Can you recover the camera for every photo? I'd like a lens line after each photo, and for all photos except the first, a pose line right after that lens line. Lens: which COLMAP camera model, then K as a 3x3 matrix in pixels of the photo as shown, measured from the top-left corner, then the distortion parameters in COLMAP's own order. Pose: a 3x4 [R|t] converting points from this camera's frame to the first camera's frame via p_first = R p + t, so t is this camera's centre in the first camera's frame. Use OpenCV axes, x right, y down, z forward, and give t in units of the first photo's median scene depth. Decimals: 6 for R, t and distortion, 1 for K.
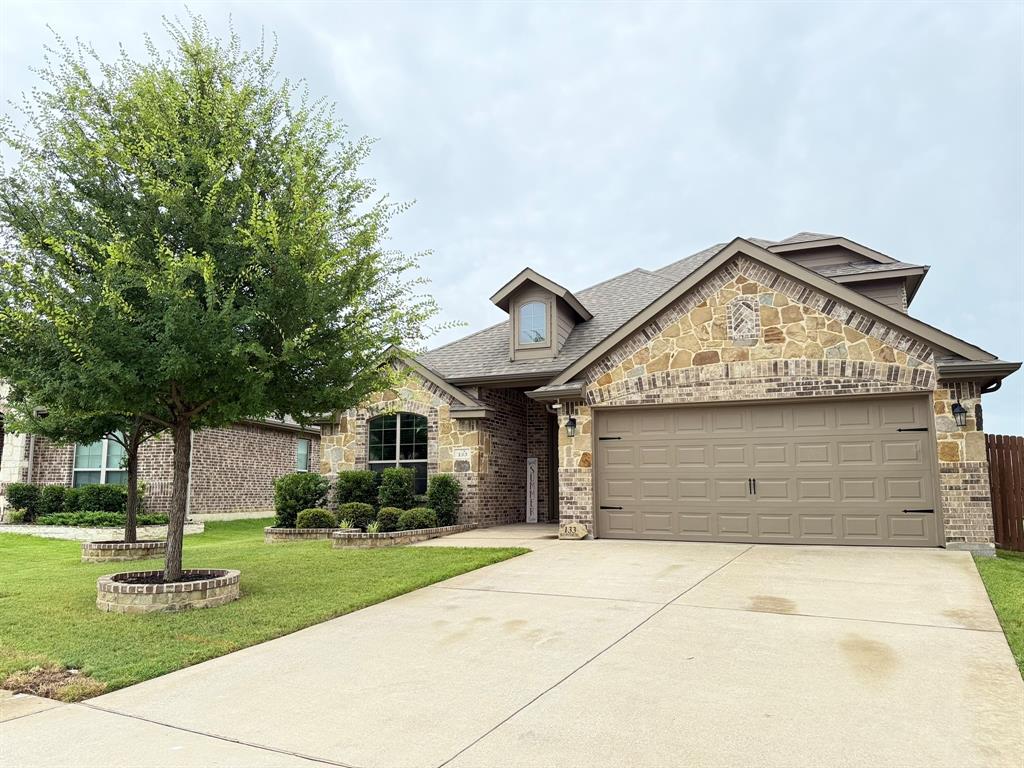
lens RADIAL K [[728.3, 0, 518.2], [0, 728.3, 382.4], [0, 0, 1]] dist [0.061118, -0.074848]
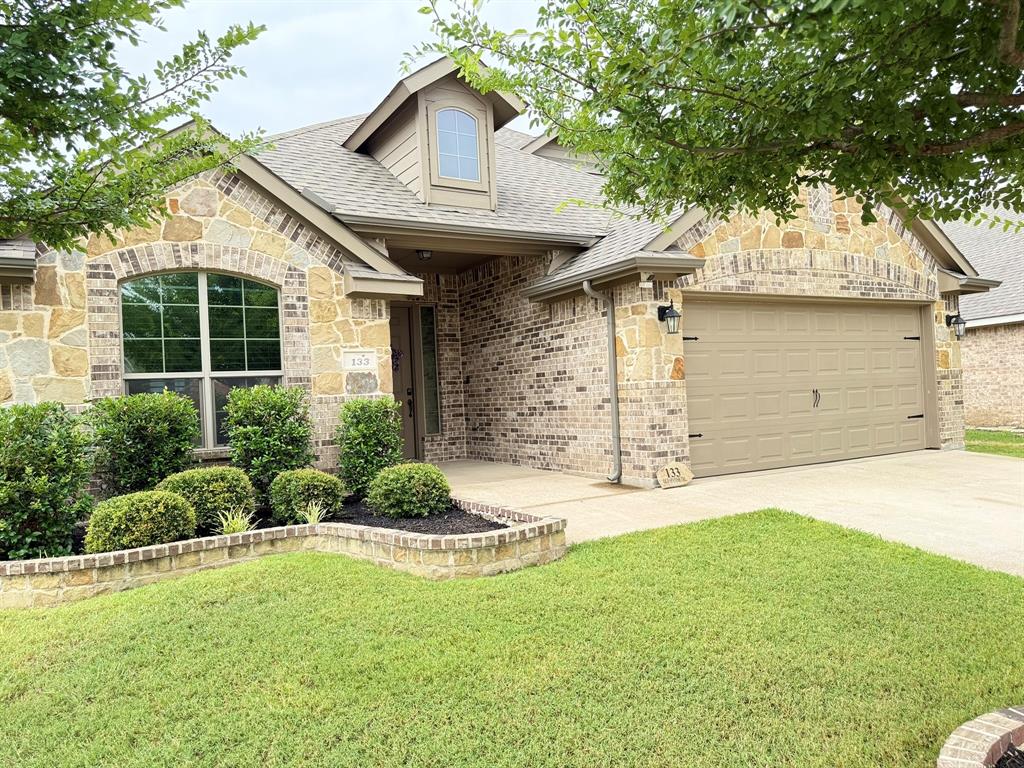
lens RADIAL K [[728.3, 0, 509.3], [0, 728.3, 393.9], [0, 0, 1]] dist [0.061118, -0.074848]
pose [[0.607019, -0.020658, 0.794419, -0.543784], [-0.074463, 0.993785, 0.082740, 0.086089], [-0.791191, -0.109379, 0.601708, 0.720524]]
